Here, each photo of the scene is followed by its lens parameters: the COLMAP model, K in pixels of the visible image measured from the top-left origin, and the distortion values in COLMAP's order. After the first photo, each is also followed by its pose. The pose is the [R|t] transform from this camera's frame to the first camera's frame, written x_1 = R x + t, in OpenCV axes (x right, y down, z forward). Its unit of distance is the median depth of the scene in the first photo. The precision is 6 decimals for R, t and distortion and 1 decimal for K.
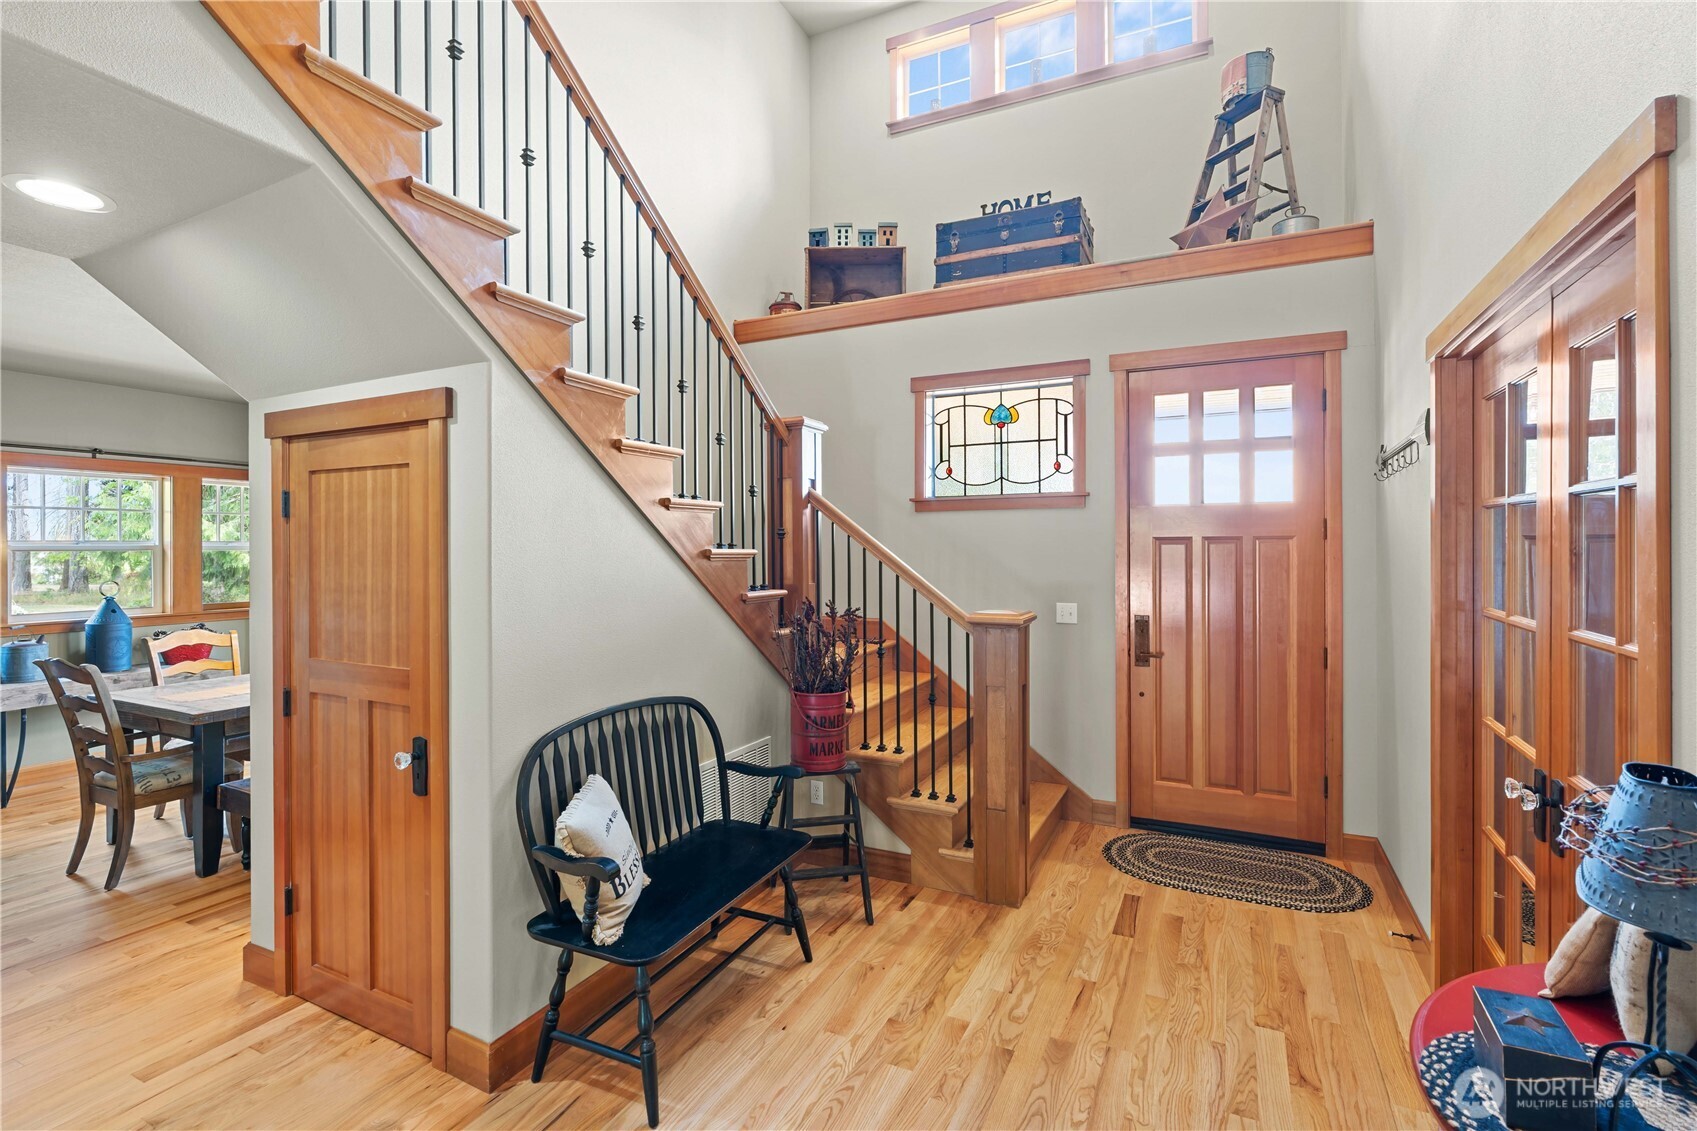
lens RADIAL K [[778.4, 0, 859.4], [0, 778.4, 560.5], [0, 0, 1]] dist [-0.005085, 0.000256]
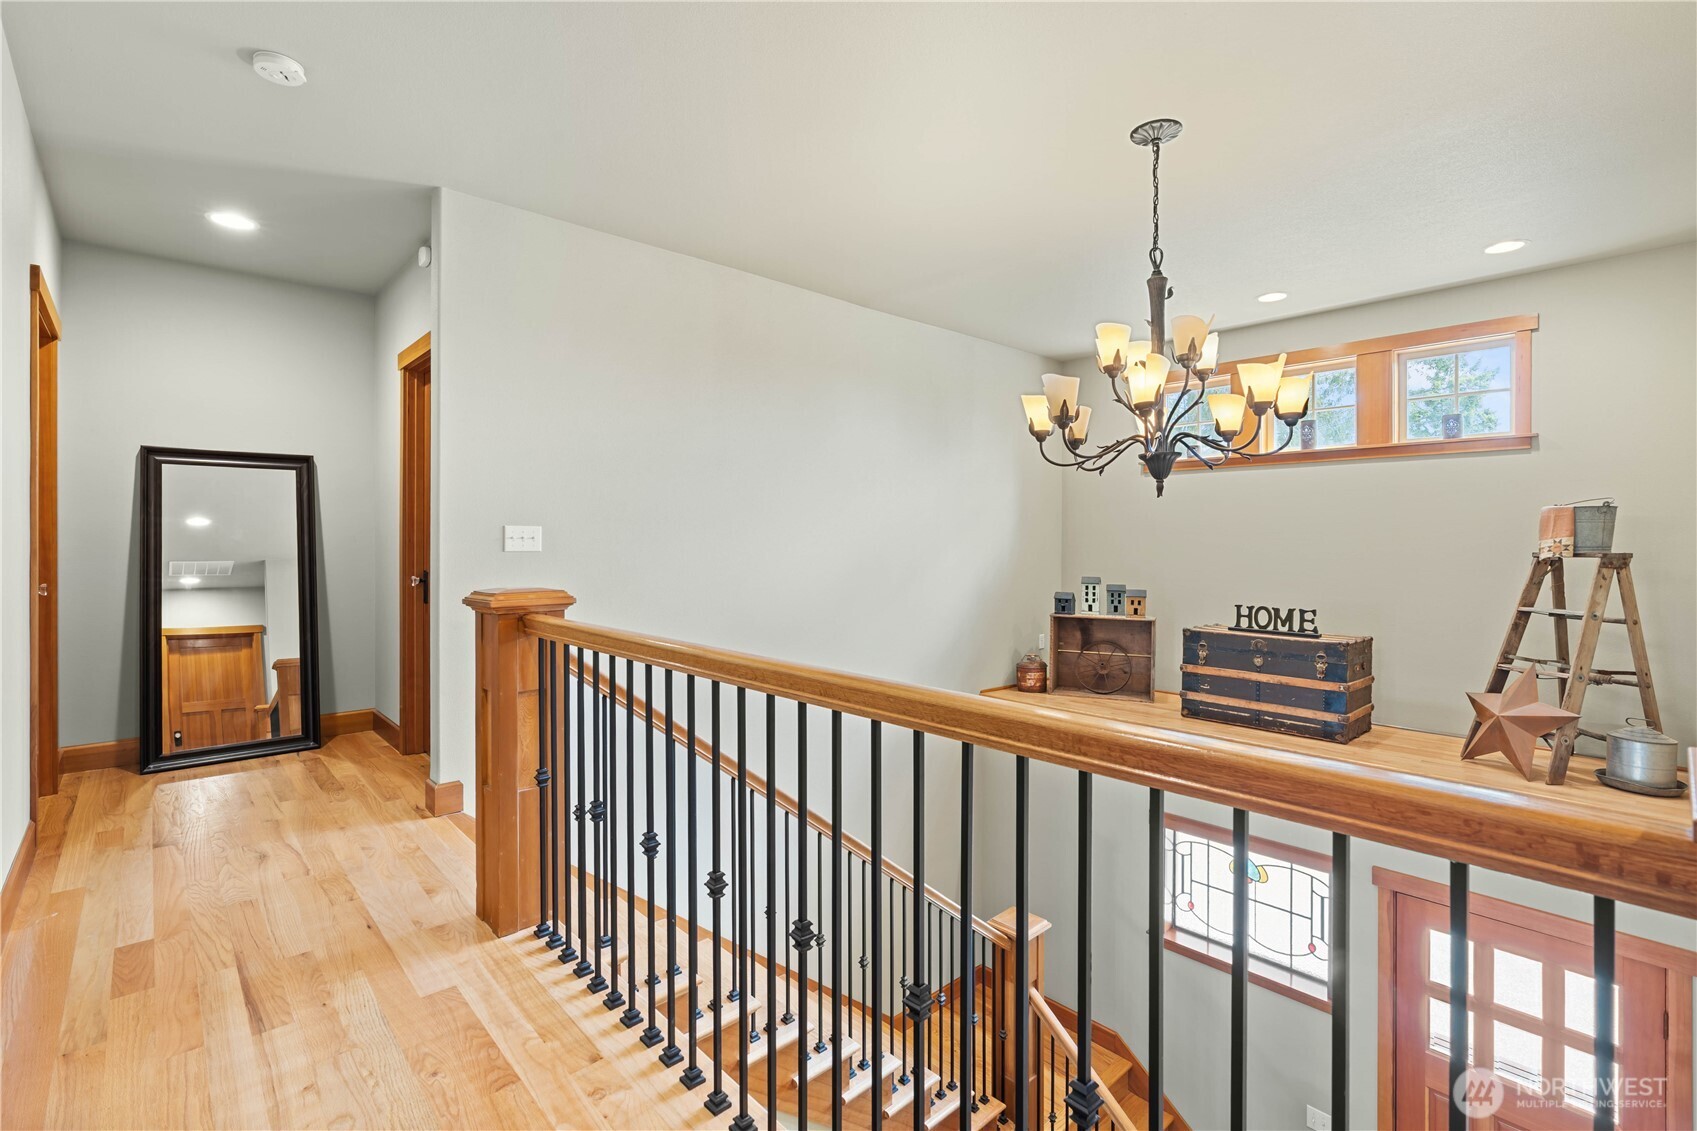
lens RADIAL K [[778.4, 0, 846.9], [0, 778.4, 554.7], [0, 0, 1]] dist [-0.005085, 0.000256]
pose [[0.925585, 0.007668, -0.378463, 0.078819], [-0.009514, 0.999950, -0.003009, -0.532809], [0.378421, 0.006386, 0.925611, -0.069146]]
